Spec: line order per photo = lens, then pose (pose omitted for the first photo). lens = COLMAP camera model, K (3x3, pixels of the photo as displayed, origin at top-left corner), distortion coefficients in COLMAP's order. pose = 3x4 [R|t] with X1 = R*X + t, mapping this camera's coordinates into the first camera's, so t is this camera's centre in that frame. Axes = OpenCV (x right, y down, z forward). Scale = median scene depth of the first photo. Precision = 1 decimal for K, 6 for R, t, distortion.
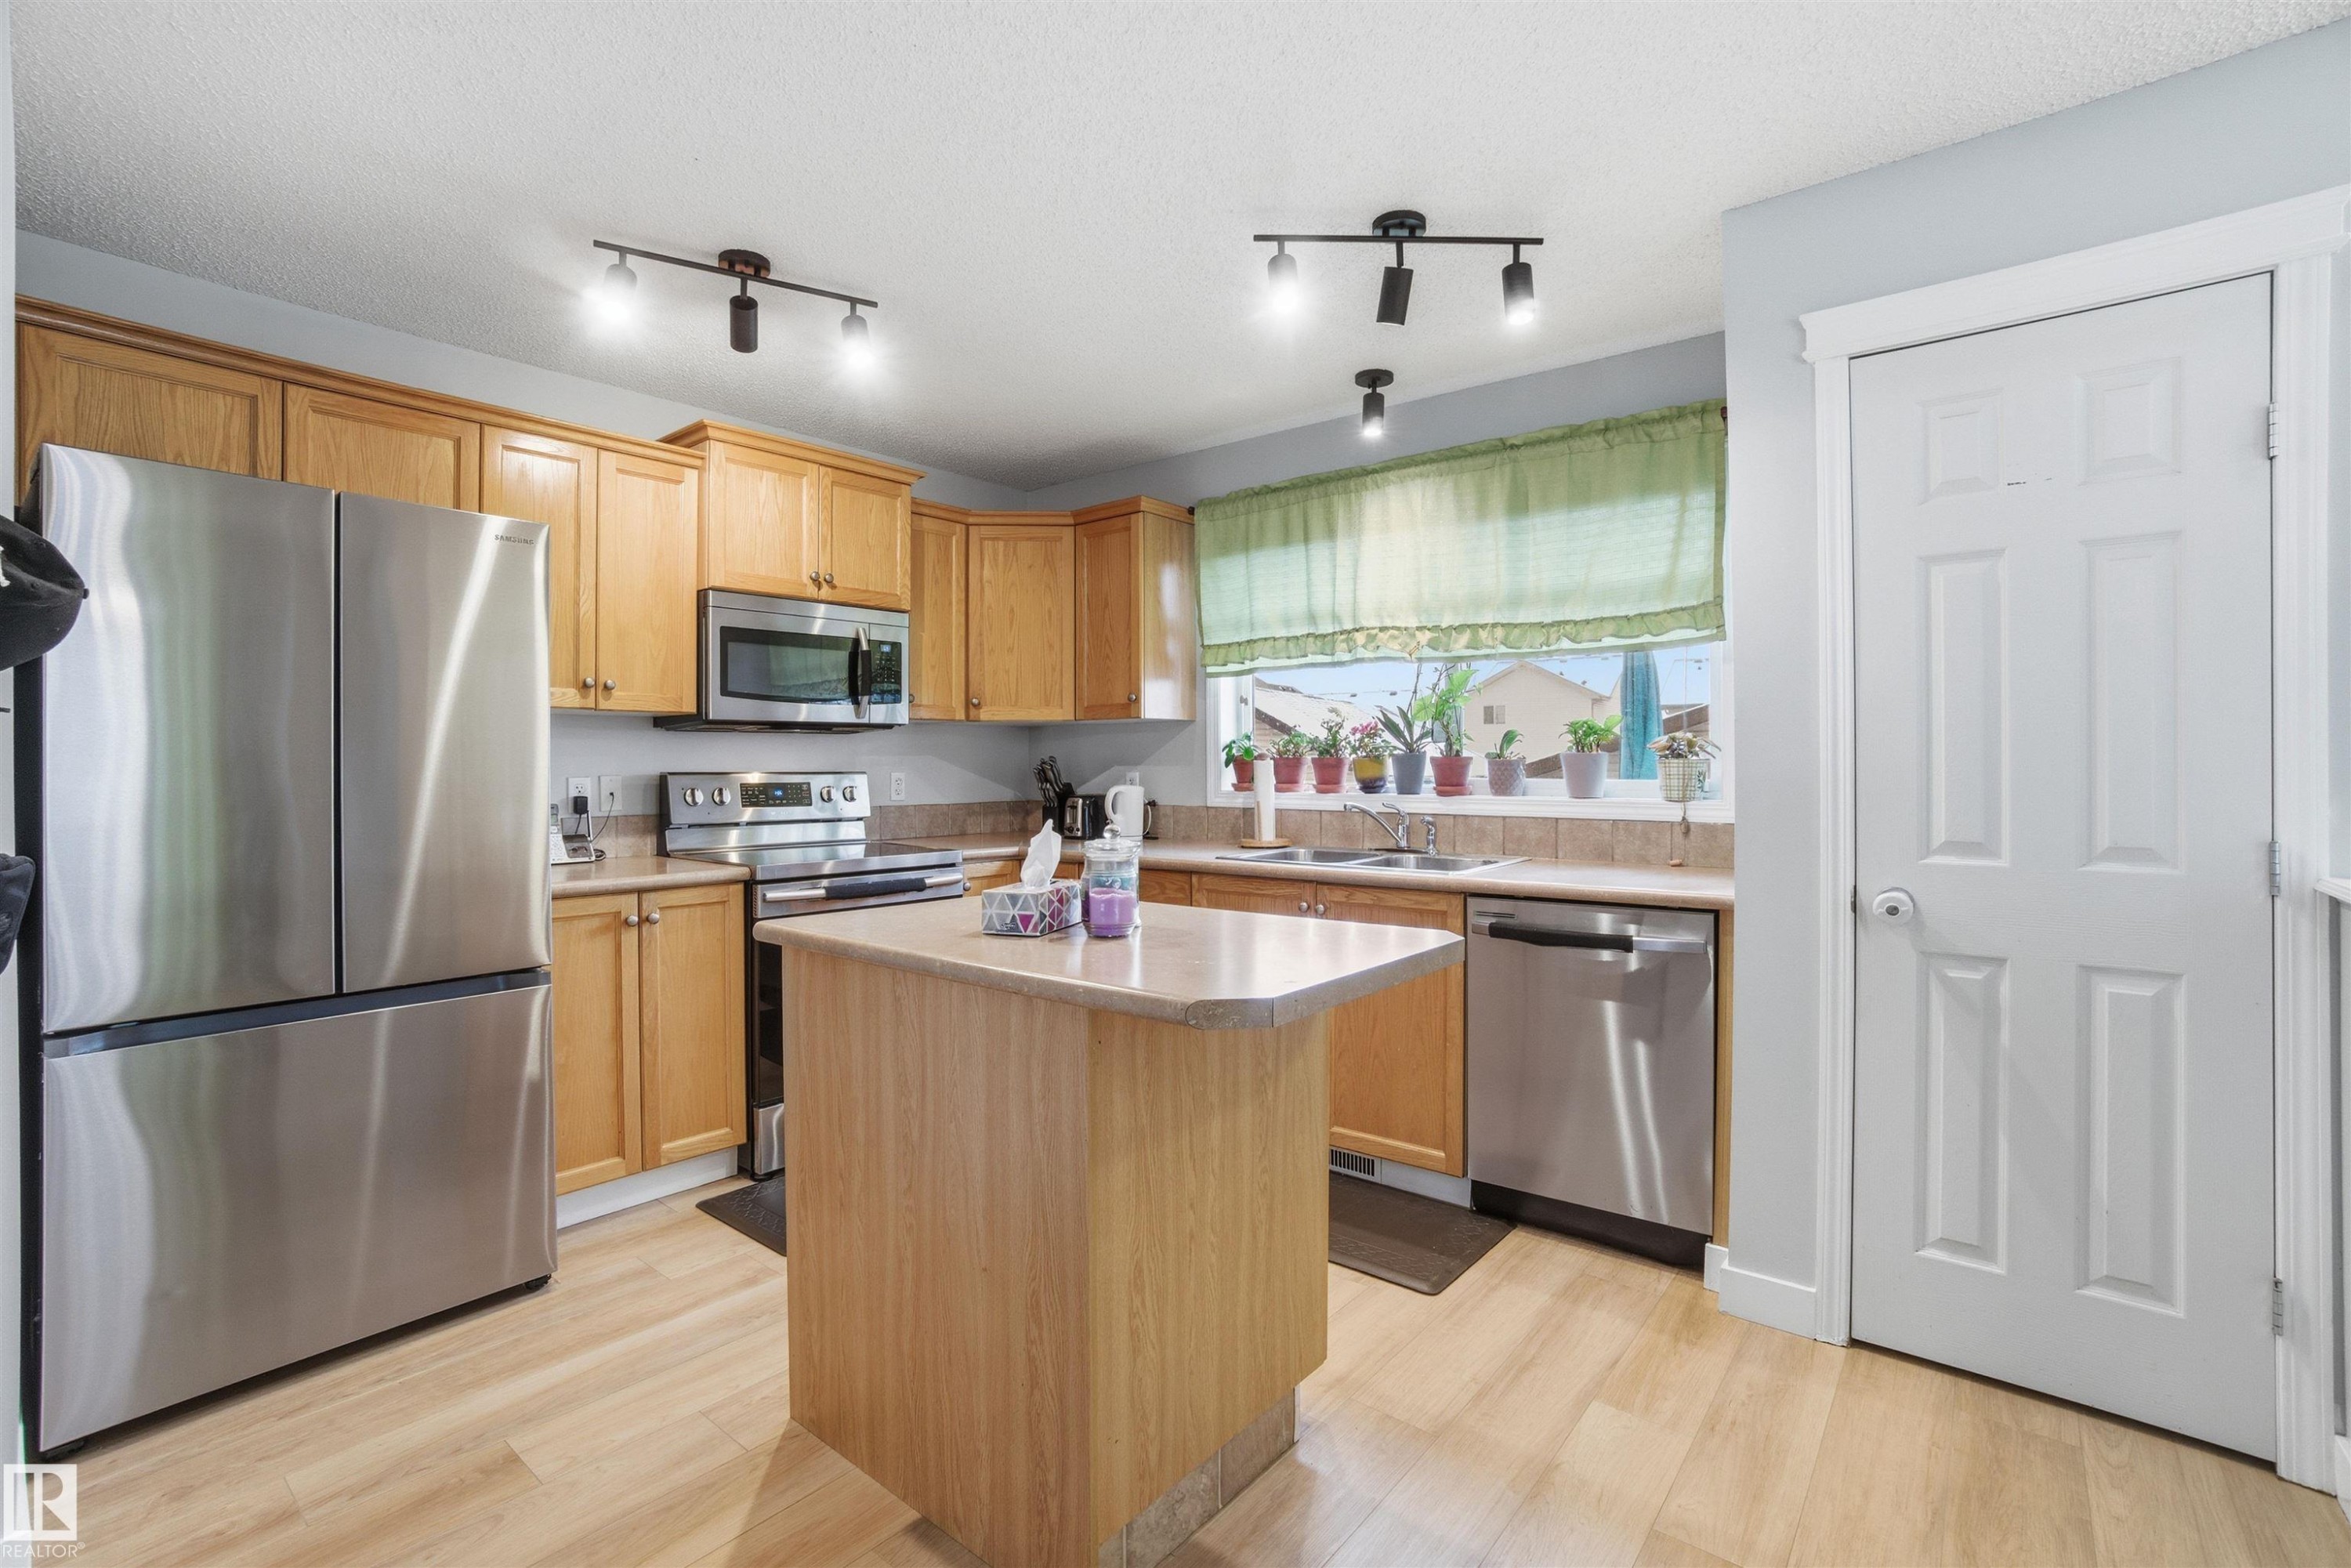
lens RADIAL K [[1066.8, 0, 1165.1], [0, 1066.8, 749.0], [0, 0, 1]] dist [-0.081761, 0.031292]
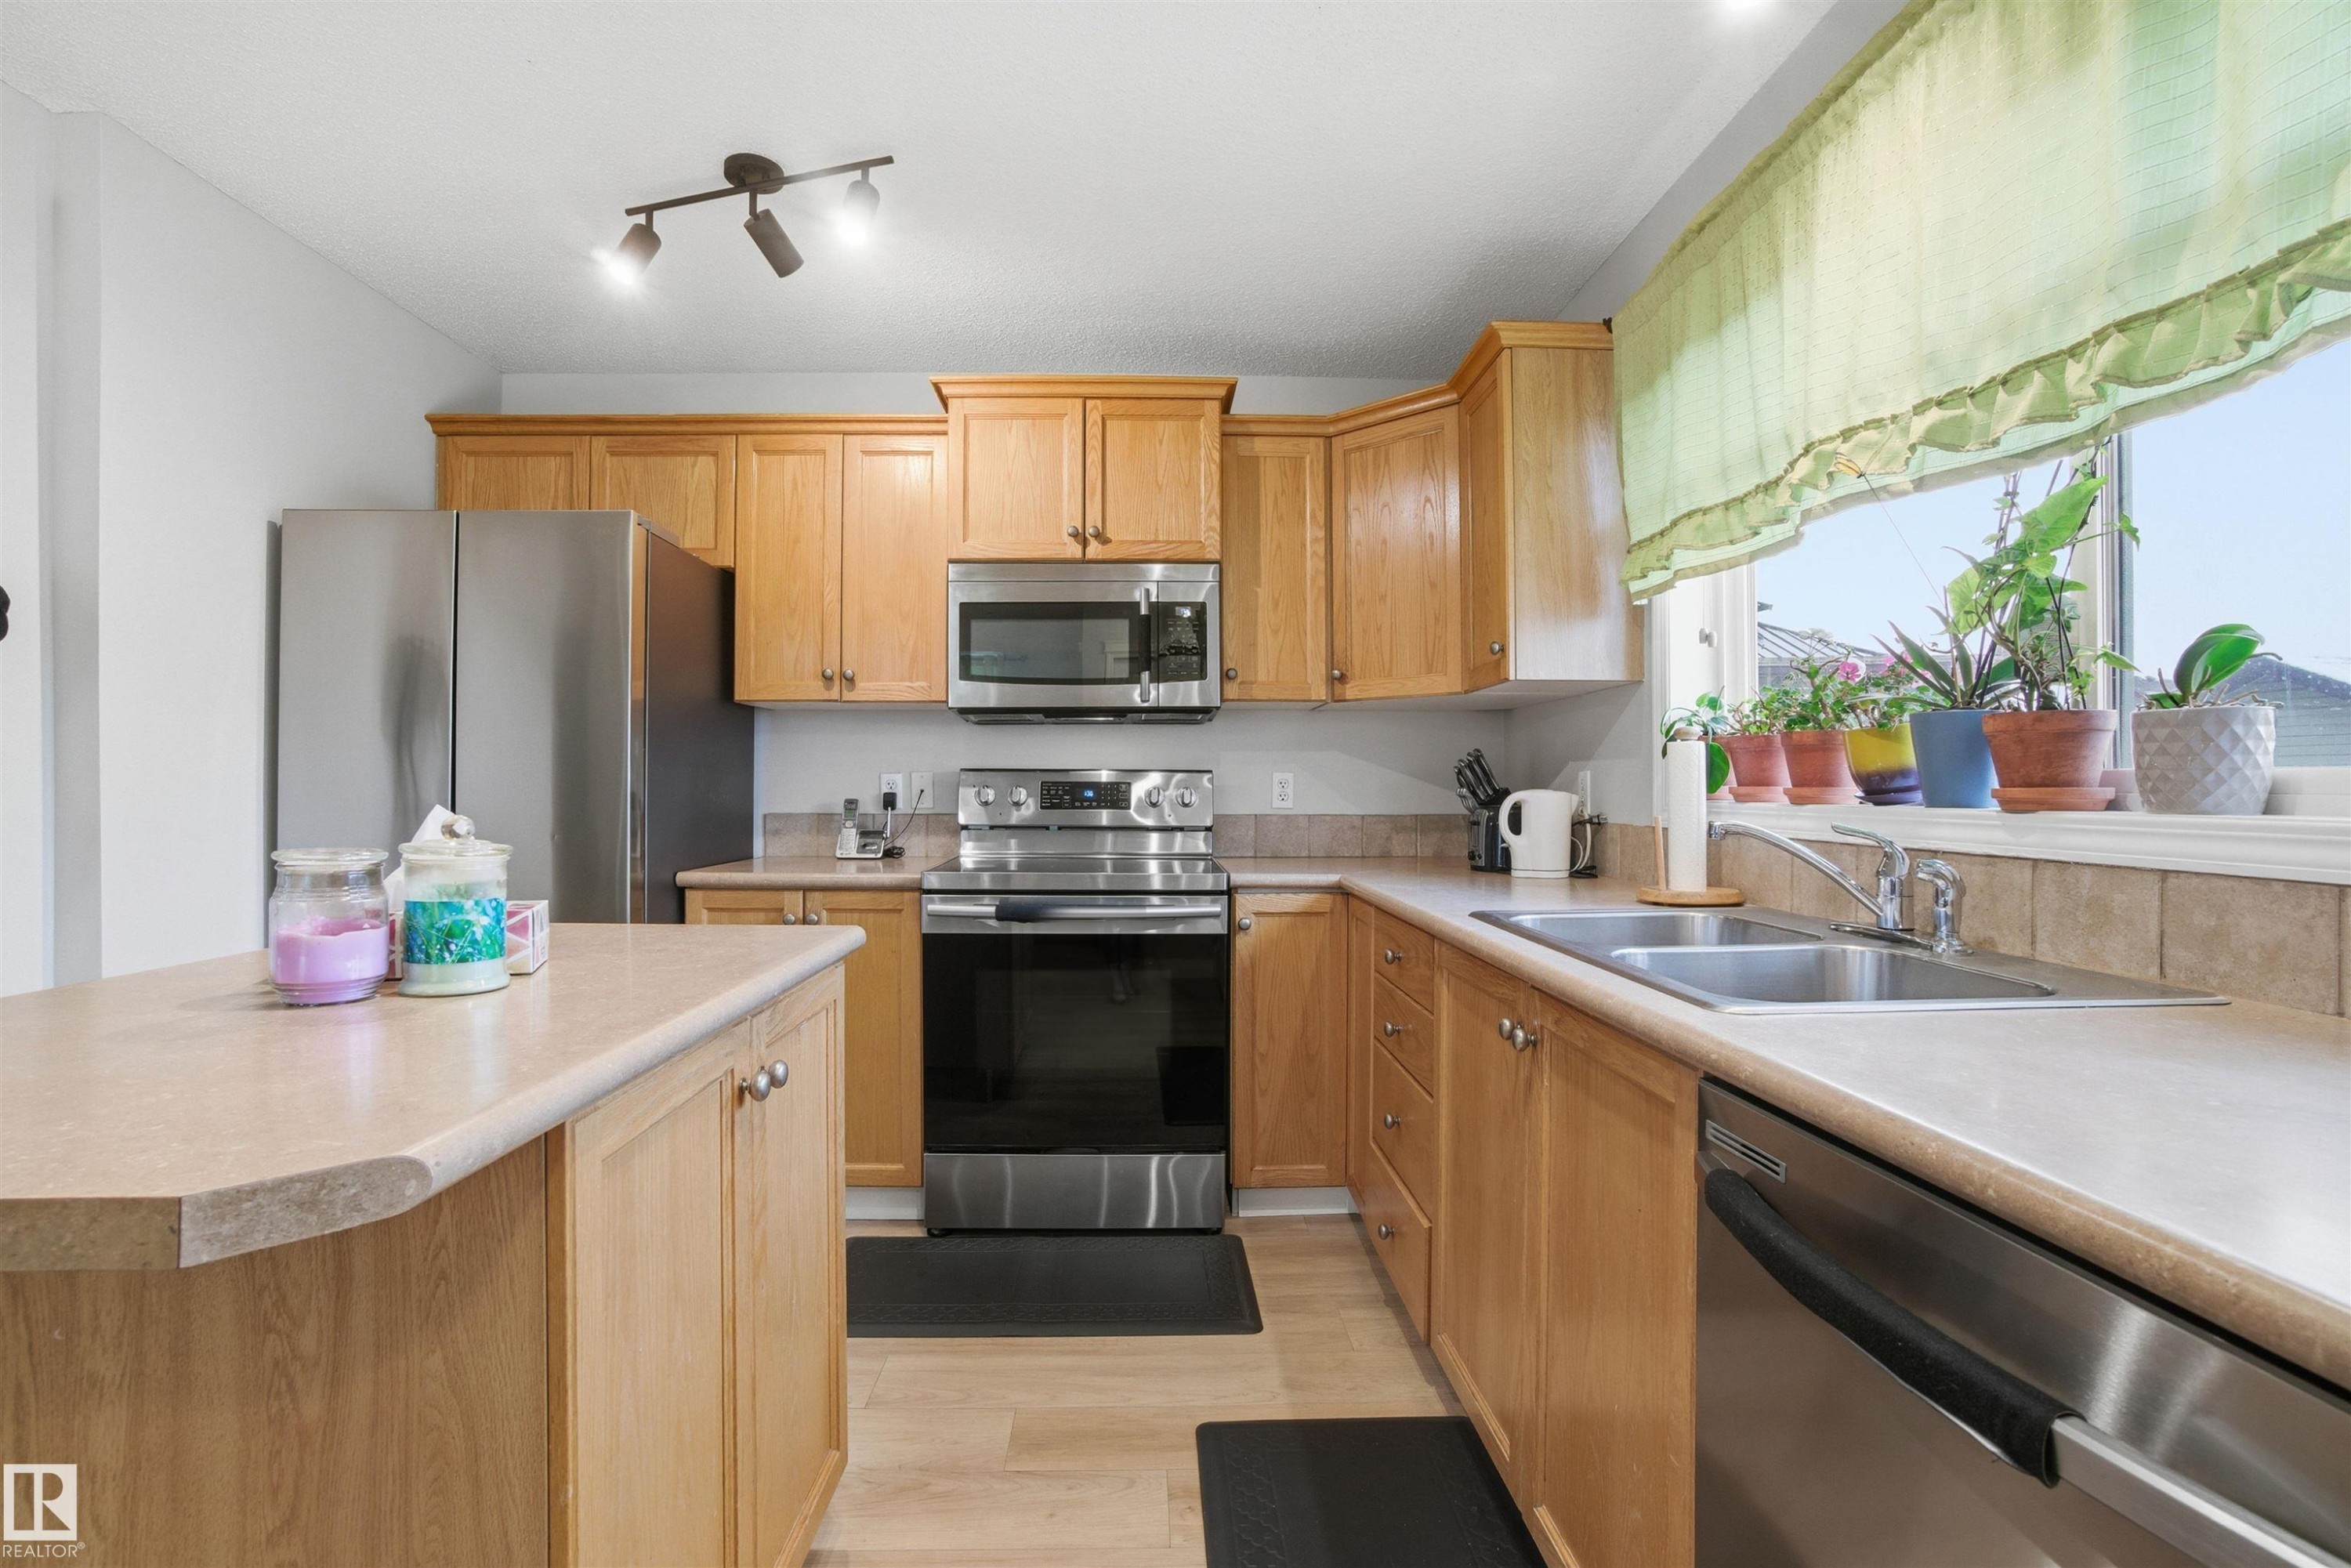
lens RADIAL K [[1053.4, 0, 1169.6], [0, 1053.4, 782.8], [0, 0, 1]] dist [-0.082864, 0.032757]
pose [[0.658687, 0.001319, -0.752416, 0.322782], [0.005379, 0.999965, 0.006461, 0.027671], [0.752398, -0.008303, 0.658656, 0.482409]]
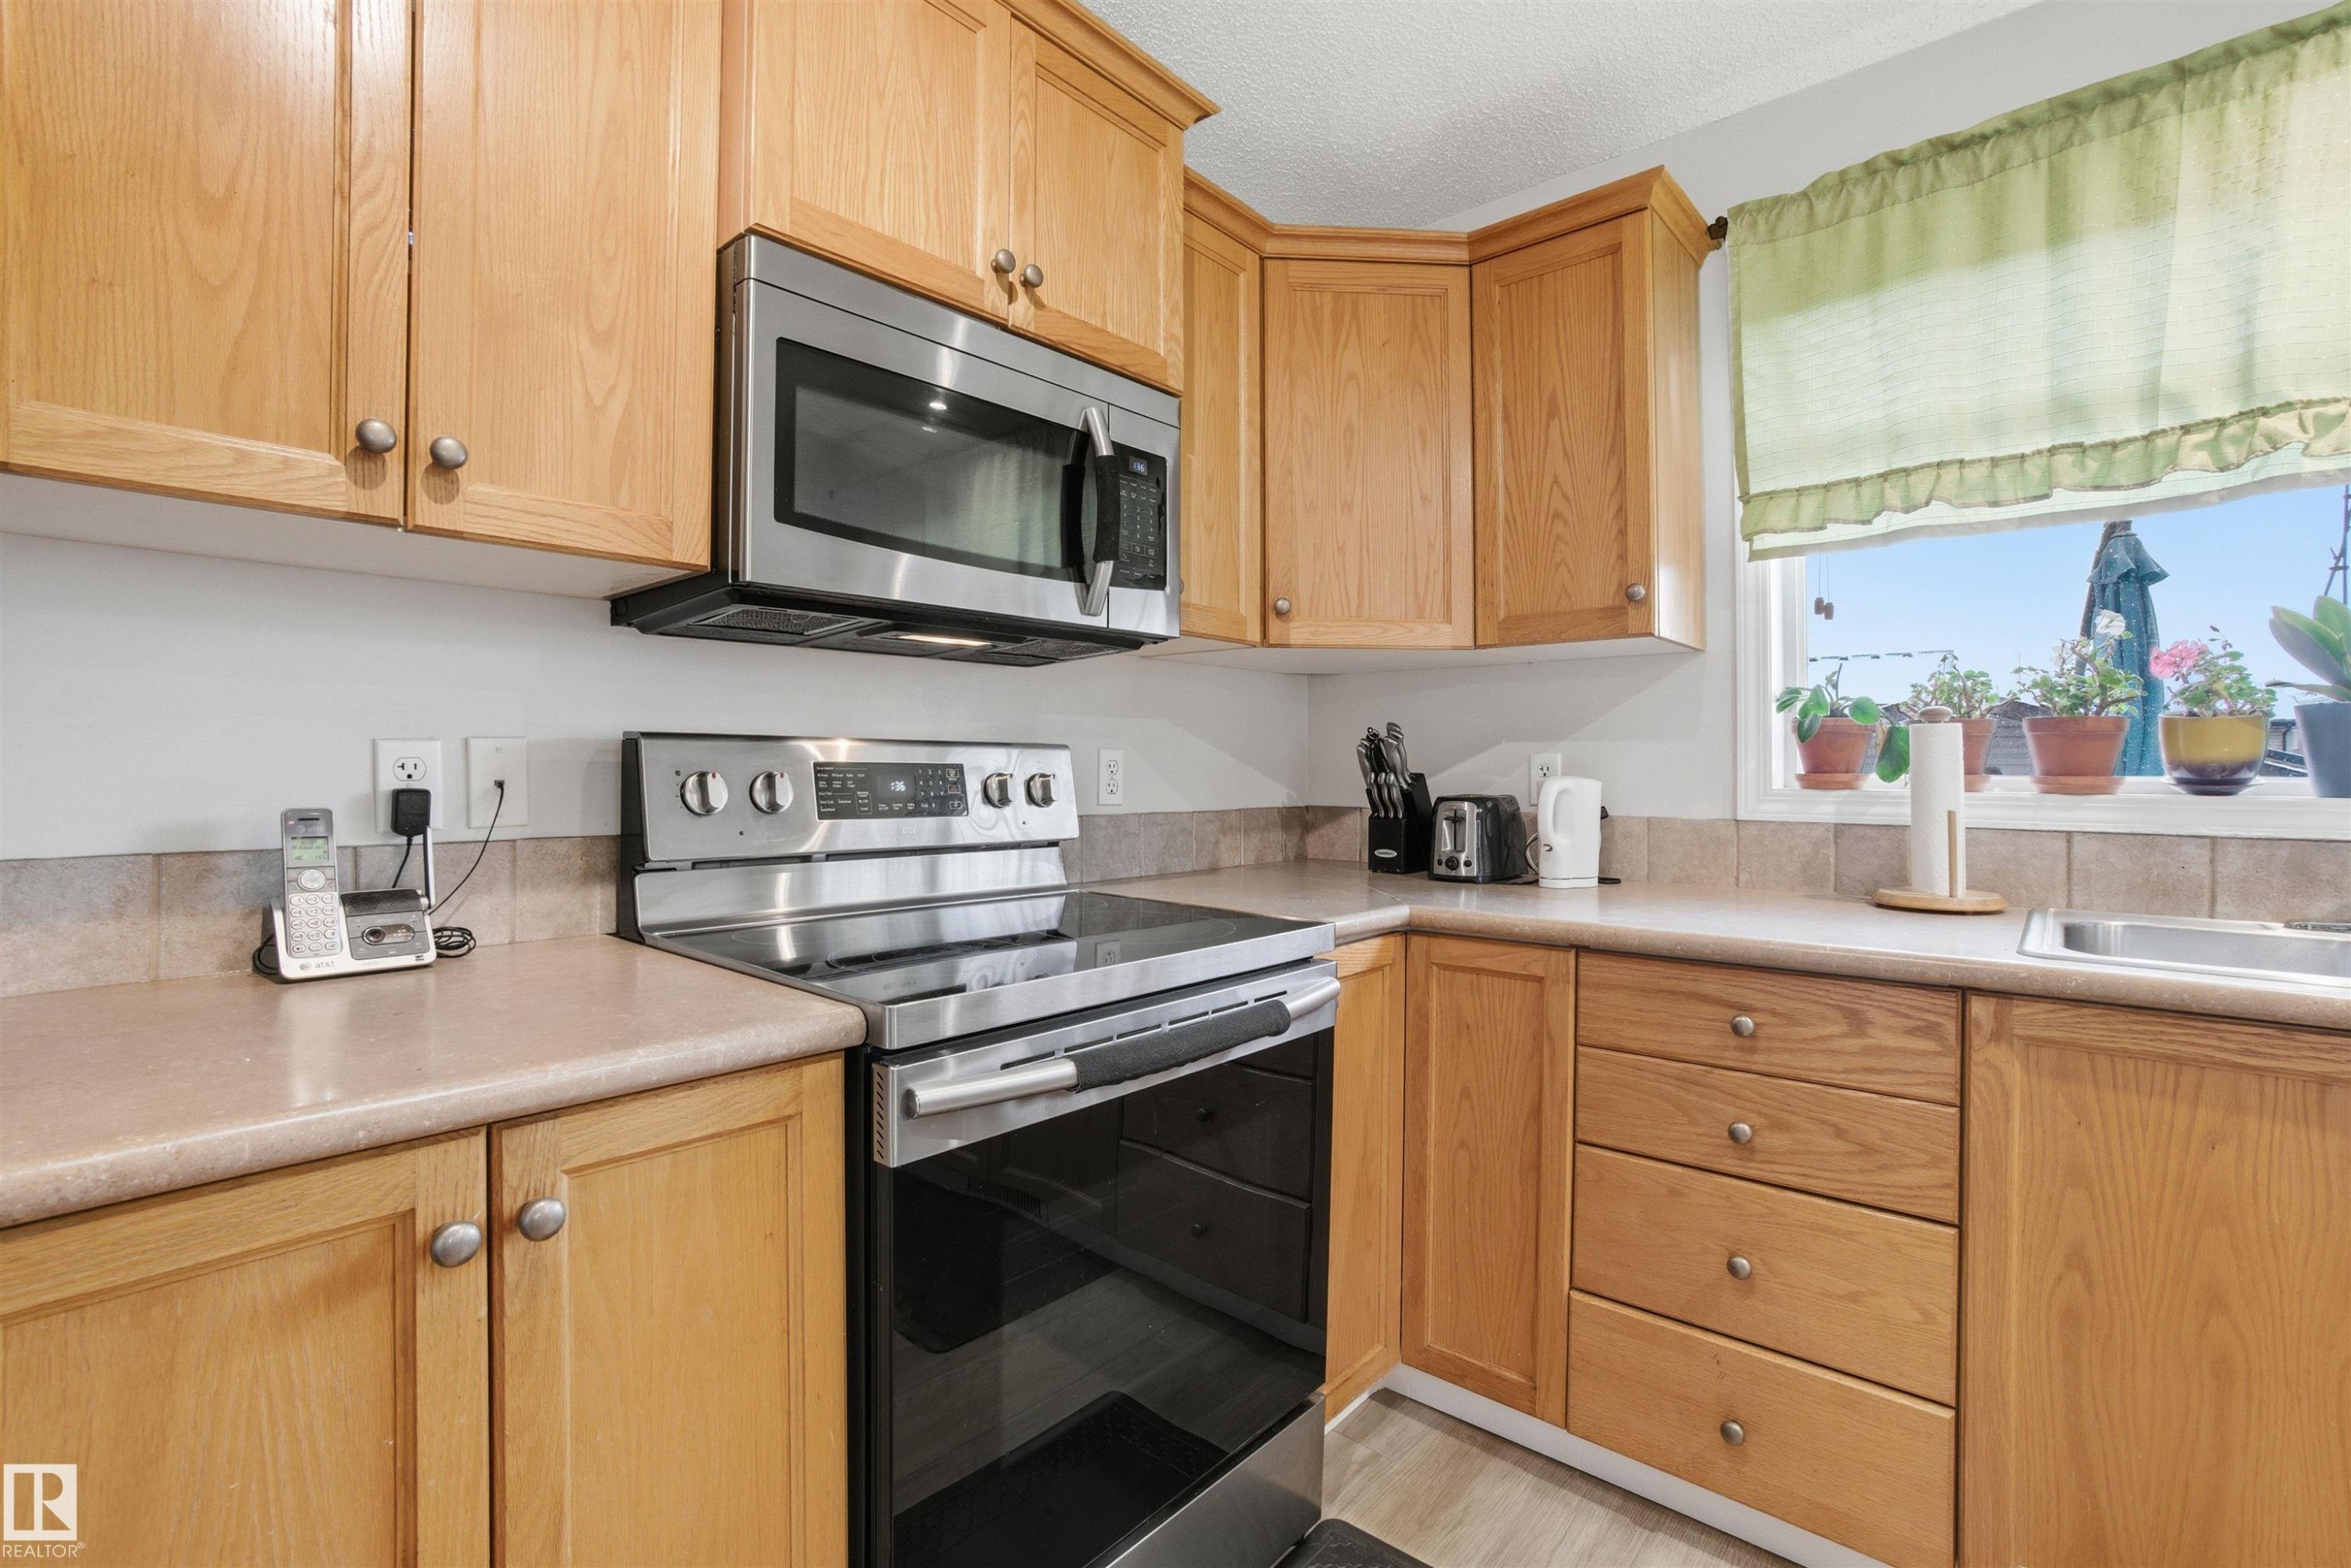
lens RADIAL K [[1061.7, 0, 1163.5], [0, 1061.7, 764.1], [0, 0, 1]] dist [-0.077720, 0.035219]
pose [[0.999424, 0.006280, -0.033344, -0.240057], [-0.006002, 0.999946, 0.008437, 0.027876], [0.033395, -0.008232, 0.999408, 0.558940]]
